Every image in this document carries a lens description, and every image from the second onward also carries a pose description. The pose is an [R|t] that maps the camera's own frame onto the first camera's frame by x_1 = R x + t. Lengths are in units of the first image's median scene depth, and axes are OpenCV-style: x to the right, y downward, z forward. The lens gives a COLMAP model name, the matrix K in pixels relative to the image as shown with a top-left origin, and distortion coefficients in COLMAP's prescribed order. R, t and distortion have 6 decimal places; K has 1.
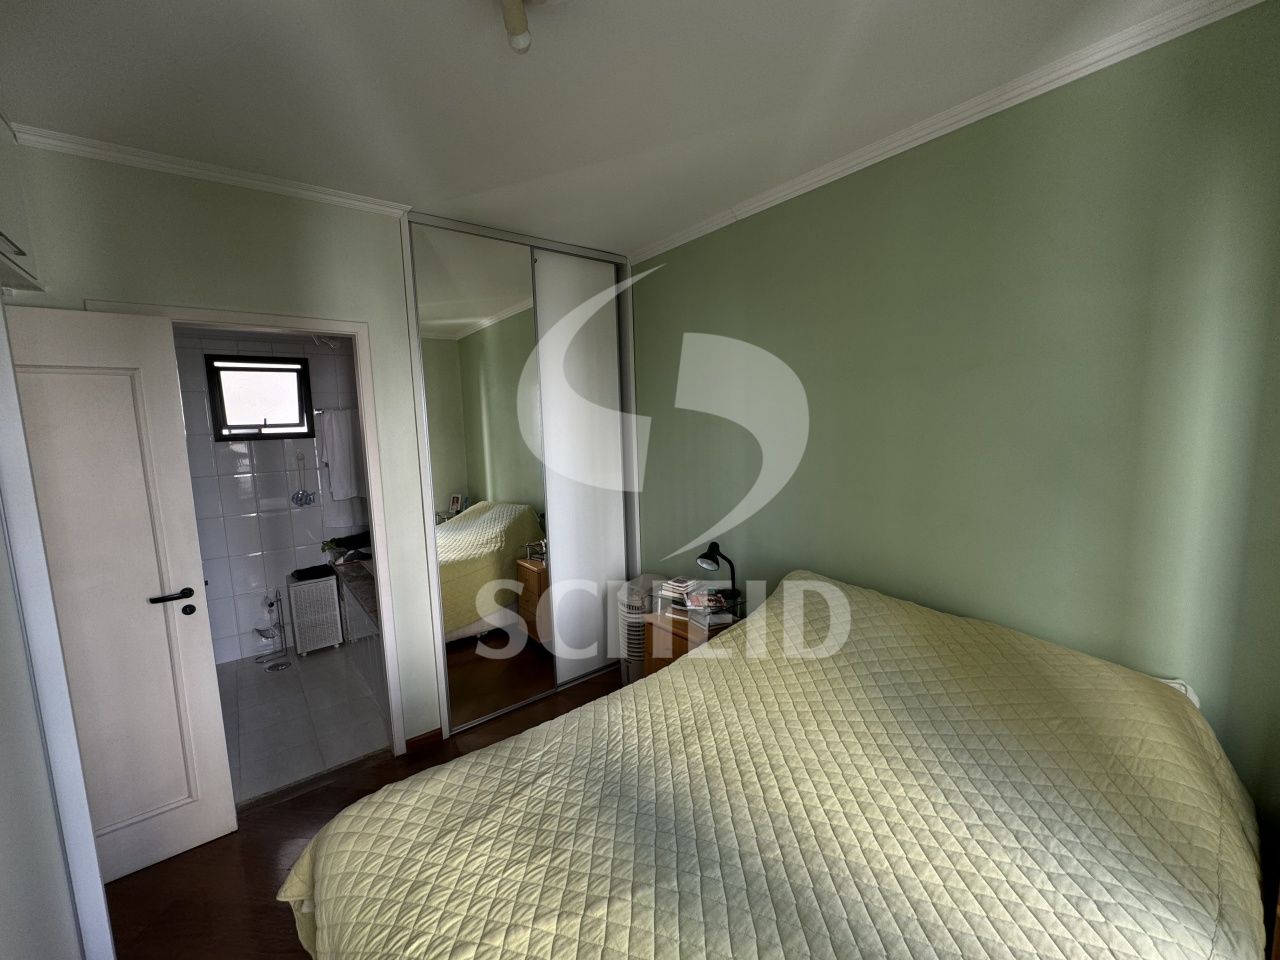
lens RADIAL K [[511.4, 0, 639.0], [0, 511.4, 478.0], [0, 0, 1]] dist [-0.003996, -0.000487]
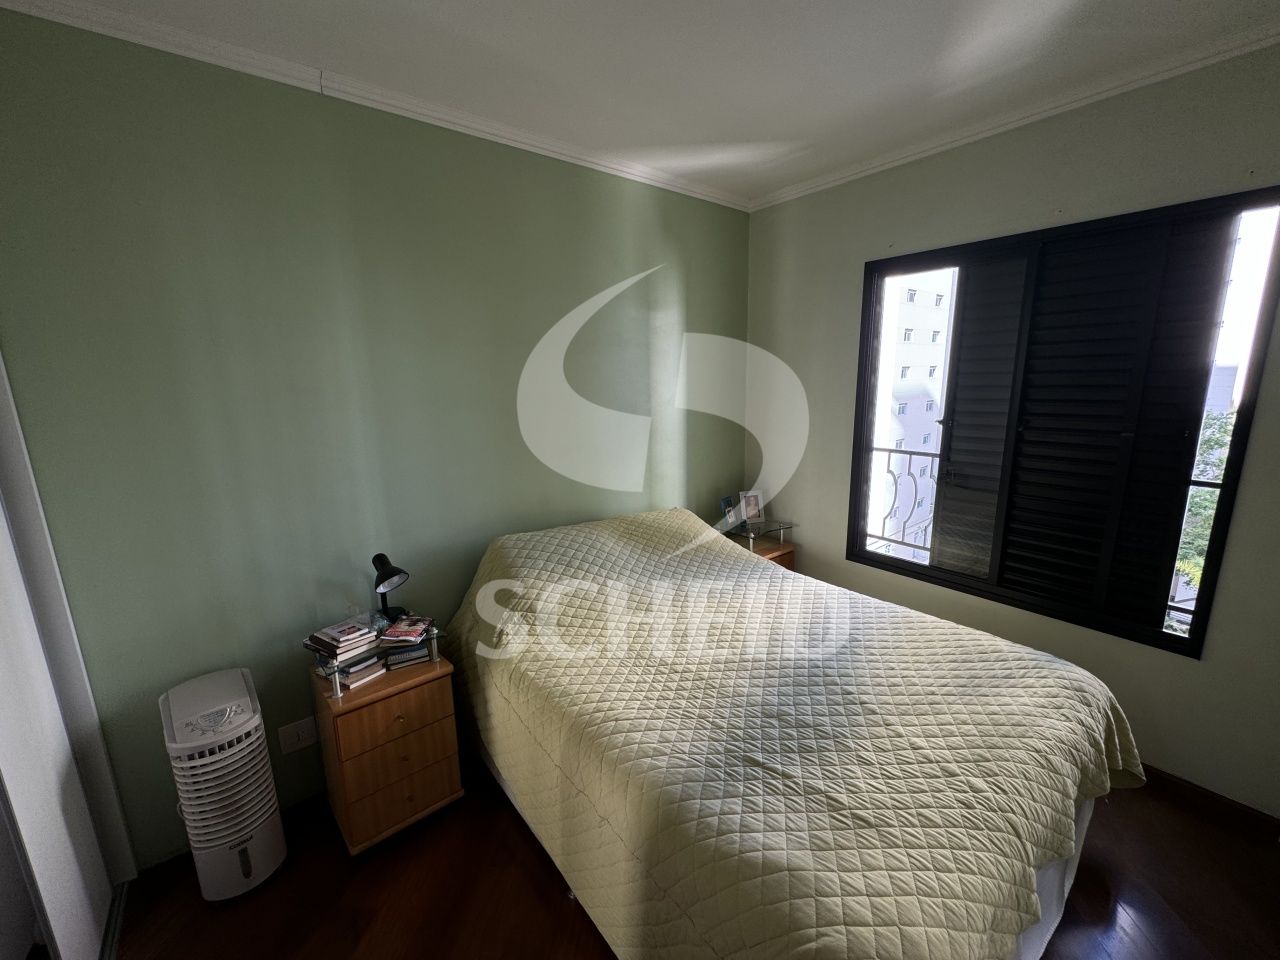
lens RADIAL K [[511.4, 0, 639.0], [0, 511.4, 478.0], [0, 0, 1]] dist [-0.003996, -0.000487]
pose [[0.001440, -0.173351, 0.984859, -1.132235], [0.140778, 0.975087, 0.171426, -0.117217], [-0.990040, 0.138399, 0.025808, 1.232556]]
